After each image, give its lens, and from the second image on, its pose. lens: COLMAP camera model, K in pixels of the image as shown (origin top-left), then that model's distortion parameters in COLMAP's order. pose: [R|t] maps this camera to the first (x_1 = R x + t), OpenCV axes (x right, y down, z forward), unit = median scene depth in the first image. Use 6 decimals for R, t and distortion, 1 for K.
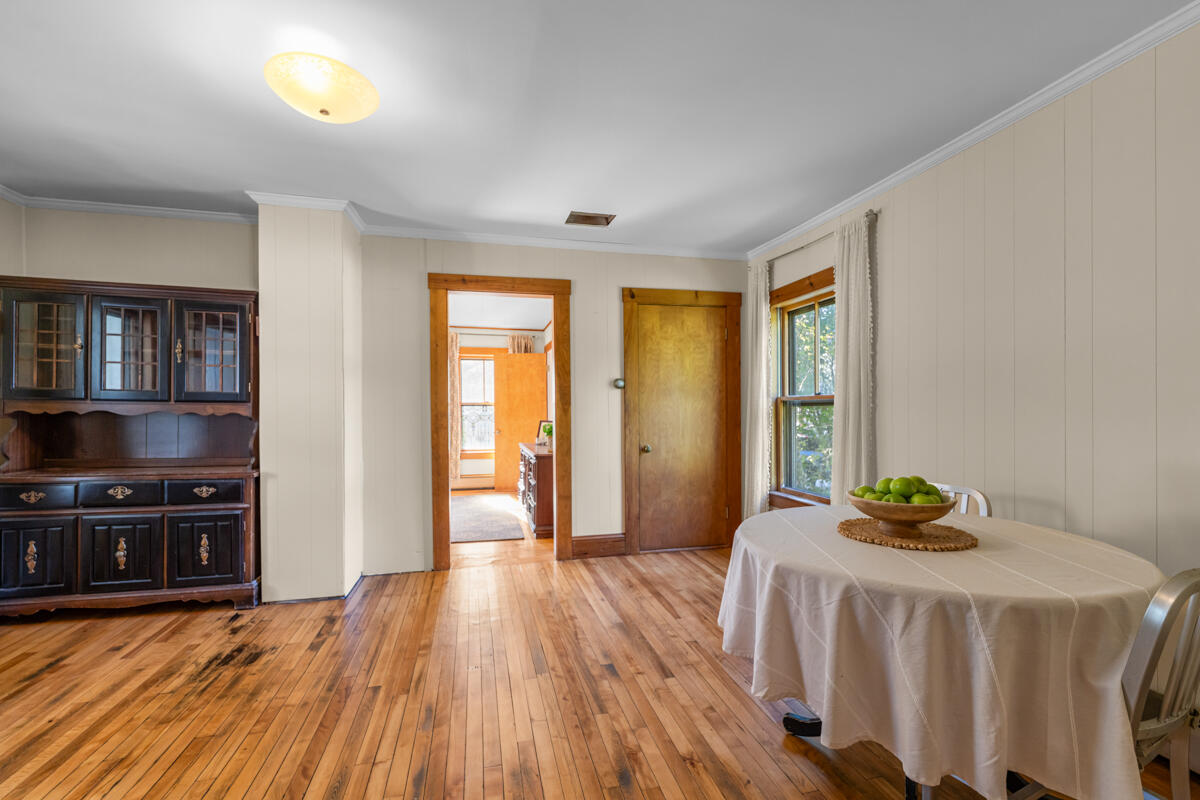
lens RADIAL K [[490.5, 0, 607.5], [0, 490.5, 415.6], [0, 0, 1]] dist [0.004695, -0.002127]
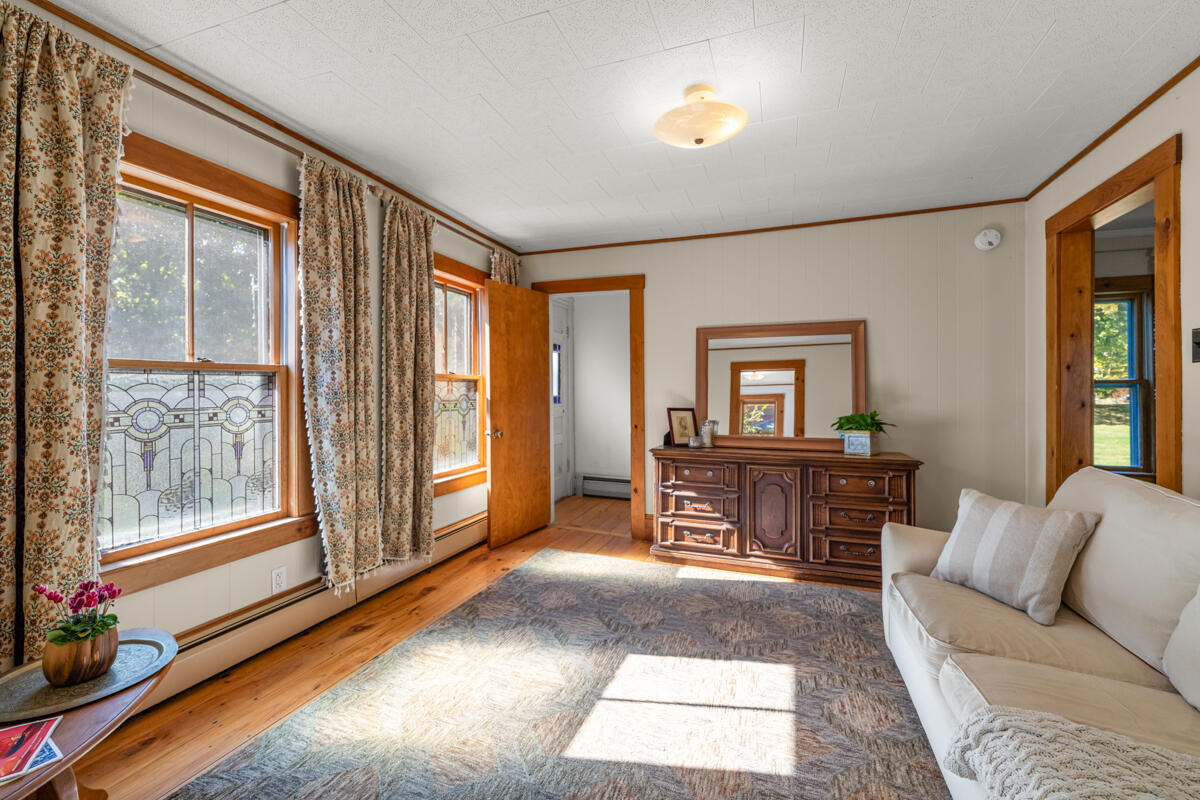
lens RADIAL K [[490.5, 0, 595.2], [0, 490.5, 391.4], [0, 0, 1]] dist [0.004695, -0.002127]
pose [[0.580009, -0.000212, 0.814610, -1.299634], [0.007480, 0.999959, -0.005066, -0.014571], [-0.814576, 0.009032, 0.579987, 1.379865]]
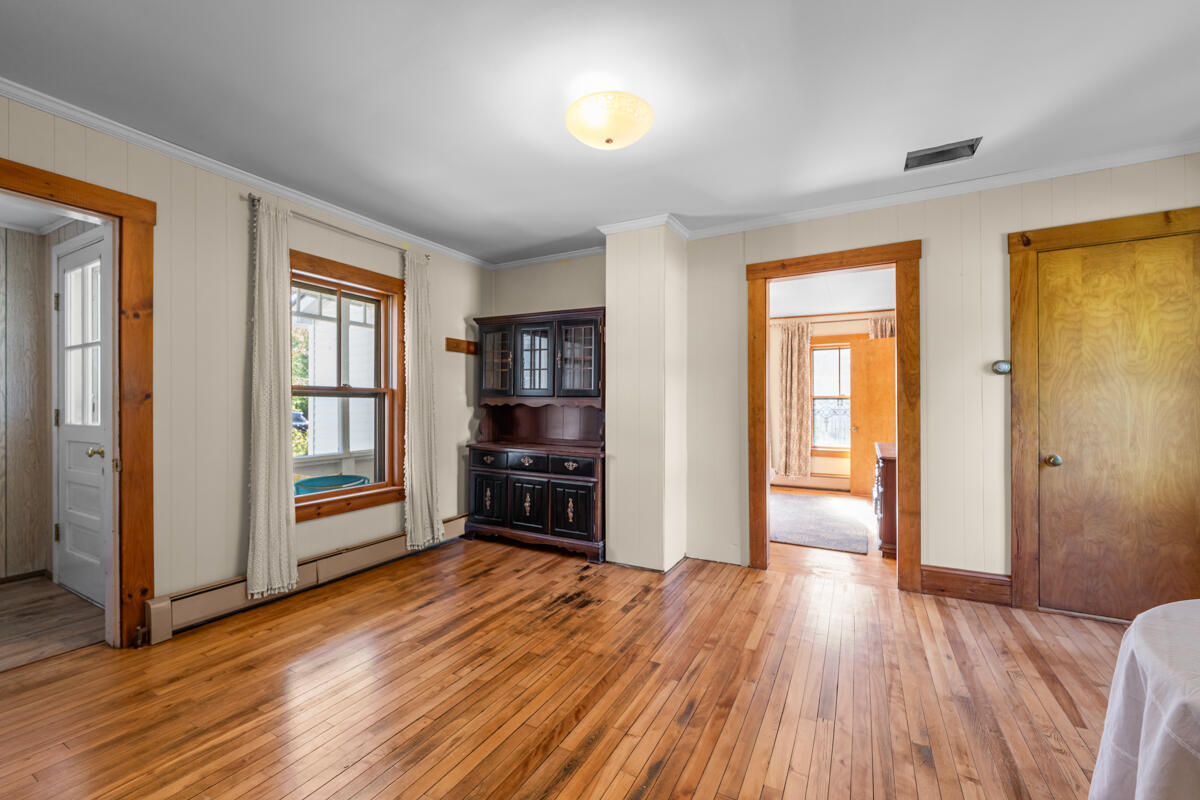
lens RADIAL K [[490.5, 0, 604.7], [0, 490.5, 407.1], [0, 0, 1]] dist [0.004695, -0.002127]
pose [[0.737426, 0.006733, -0.675394, 0.097277], [-0.010001, 0.999950, -0.000950, -0.000275], [0.675354, 0.007455, 0.737456, 0.082036]]
